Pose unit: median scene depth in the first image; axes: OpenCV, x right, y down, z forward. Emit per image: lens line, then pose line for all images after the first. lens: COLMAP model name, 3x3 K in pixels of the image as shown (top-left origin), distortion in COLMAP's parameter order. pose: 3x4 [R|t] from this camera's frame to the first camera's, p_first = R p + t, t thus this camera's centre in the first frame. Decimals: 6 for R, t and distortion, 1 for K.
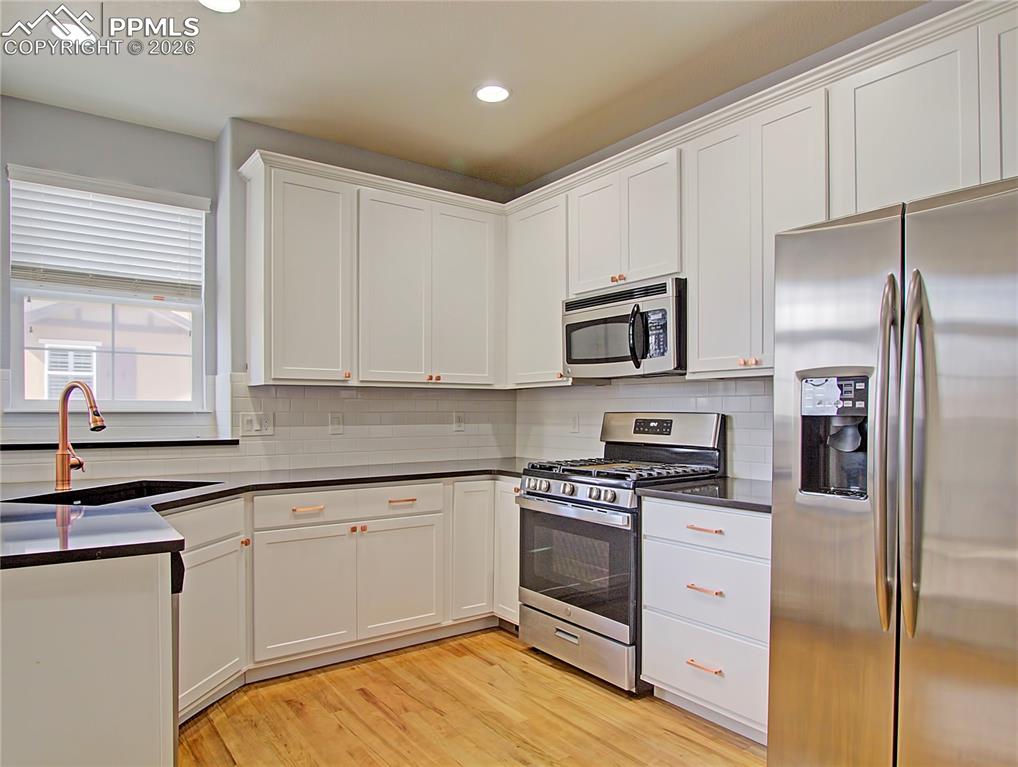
lens RADIAL K [[639.5, 0, 509.9], [0, 639.5, 413.3], [0, 0, 1]] dist [-0.026766, -0.002054]
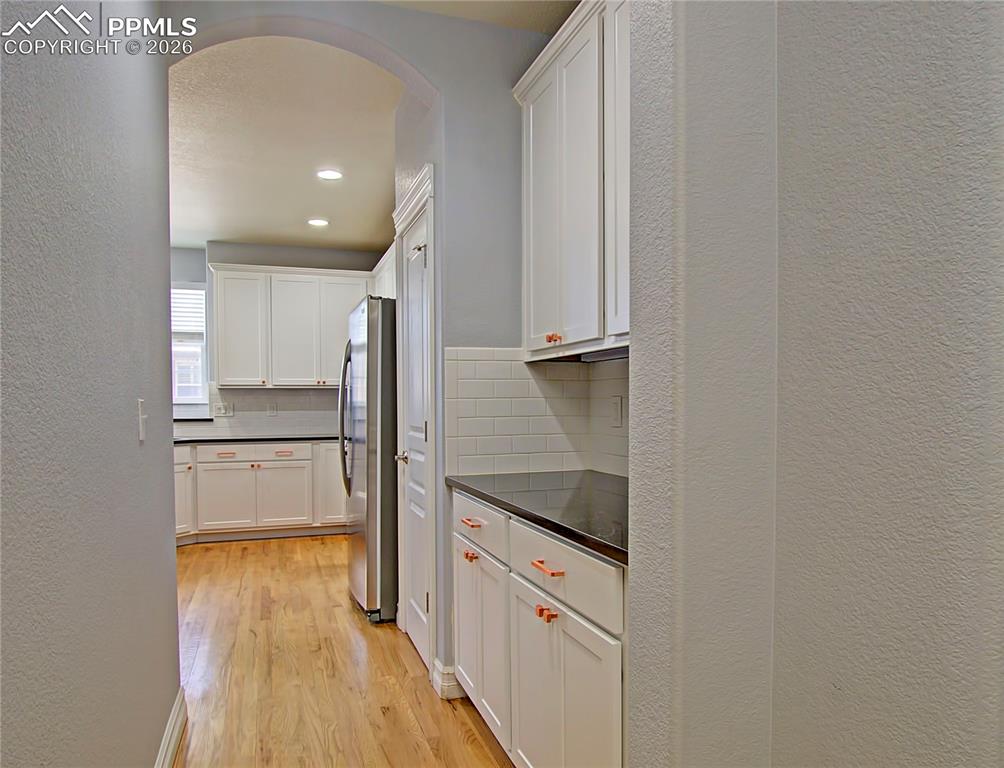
lens RADIAL K [[650.3, 0, 504.8], [0, 650.3, 423.8], [0, 0, 1]] dist [-0.026177, 0.000207]
pose [[0.958944, 0.002257, -0.283587, 0.960733], [0.005054, 0.999674, 0.025045, 0.015095], [0.283551, -0.025450, 0.958620, -0.575891]]
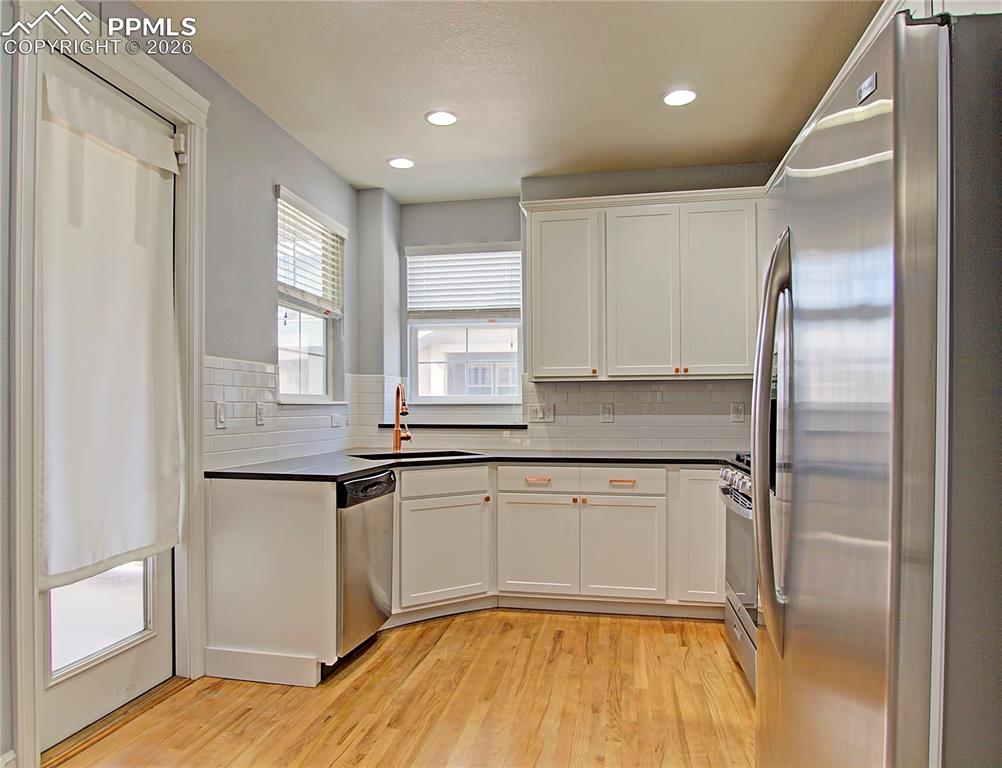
lens RADIAL K [[644.3, 0, 497.7], [0, 644.3, 401.1], [0, 0, 1]] dist [-0.030393, 0.000048]
pose [[0.682188, -0.010072, -0.731108, 0.523663], [0.001752, 0.999925, -0.012141, 0.009104], [0.731175, 0.007001, 0.682154, 0.066157]]
